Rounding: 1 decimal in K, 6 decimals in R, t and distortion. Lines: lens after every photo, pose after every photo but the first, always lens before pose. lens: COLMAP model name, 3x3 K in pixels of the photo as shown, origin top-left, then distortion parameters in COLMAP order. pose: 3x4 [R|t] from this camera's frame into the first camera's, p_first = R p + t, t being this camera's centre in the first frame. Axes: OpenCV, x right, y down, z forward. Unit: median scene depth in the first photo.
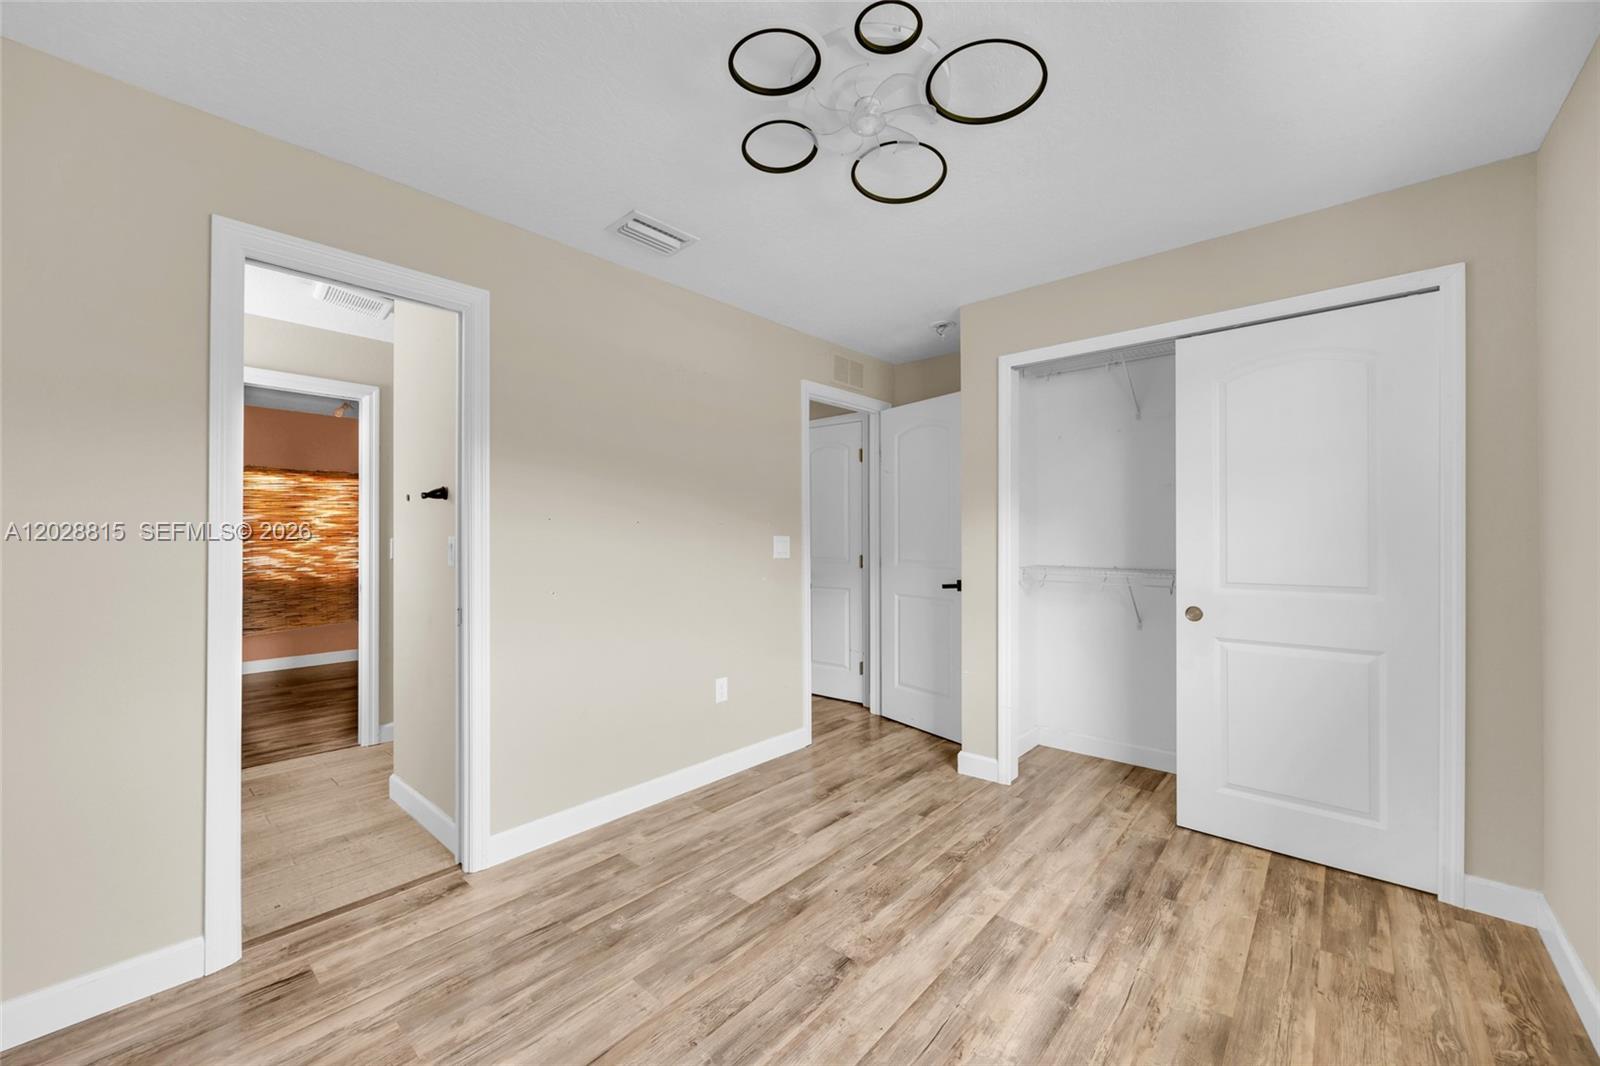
lens RADIAL K [[618.1, 0, 806.7], [0, 618.1, 538.2], [0, 0, 1]] dist [-0.002271, 0.000006]
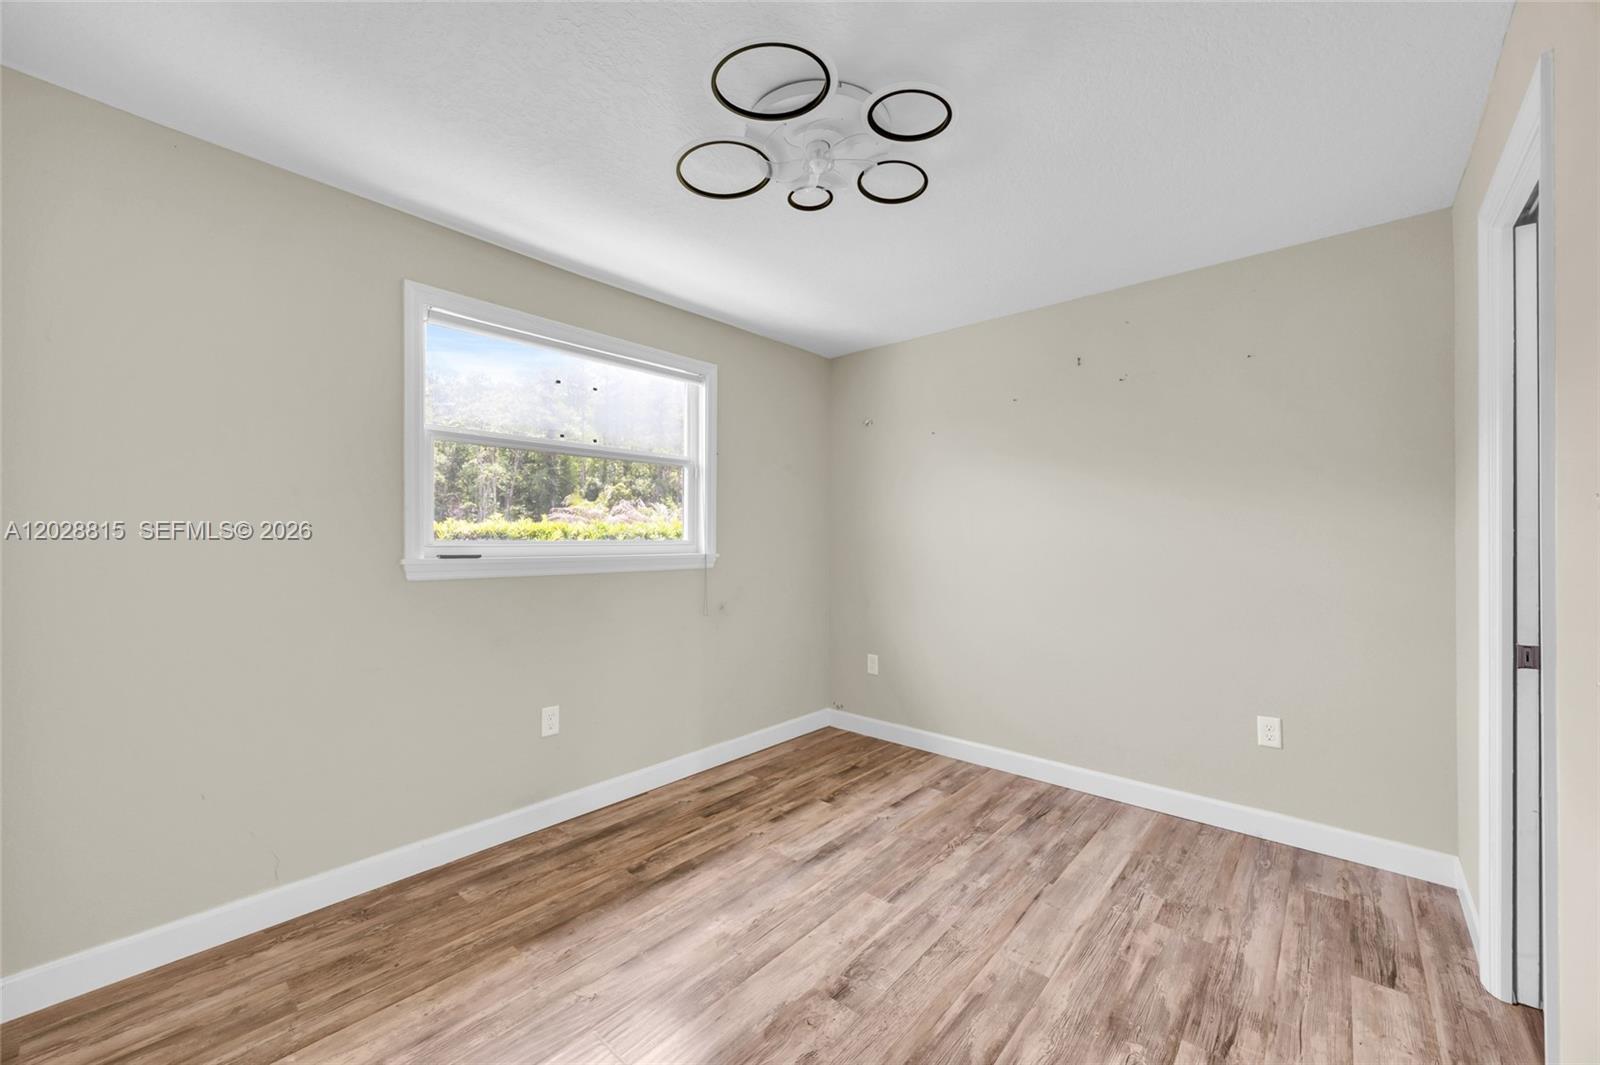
lens RADIAL K [[618.1, 0, 806.7], [0, 618.1, 537.7], [0, 0, 1]] dist [-0.002271, 0.000006]
pose [[-0.999994, 0.002182, -0.002748, 0.113766], [0.002194, 0.999987, -0.004499, -0.001732], [0.002738, -0.004505, -0.999986, 1.983403]]
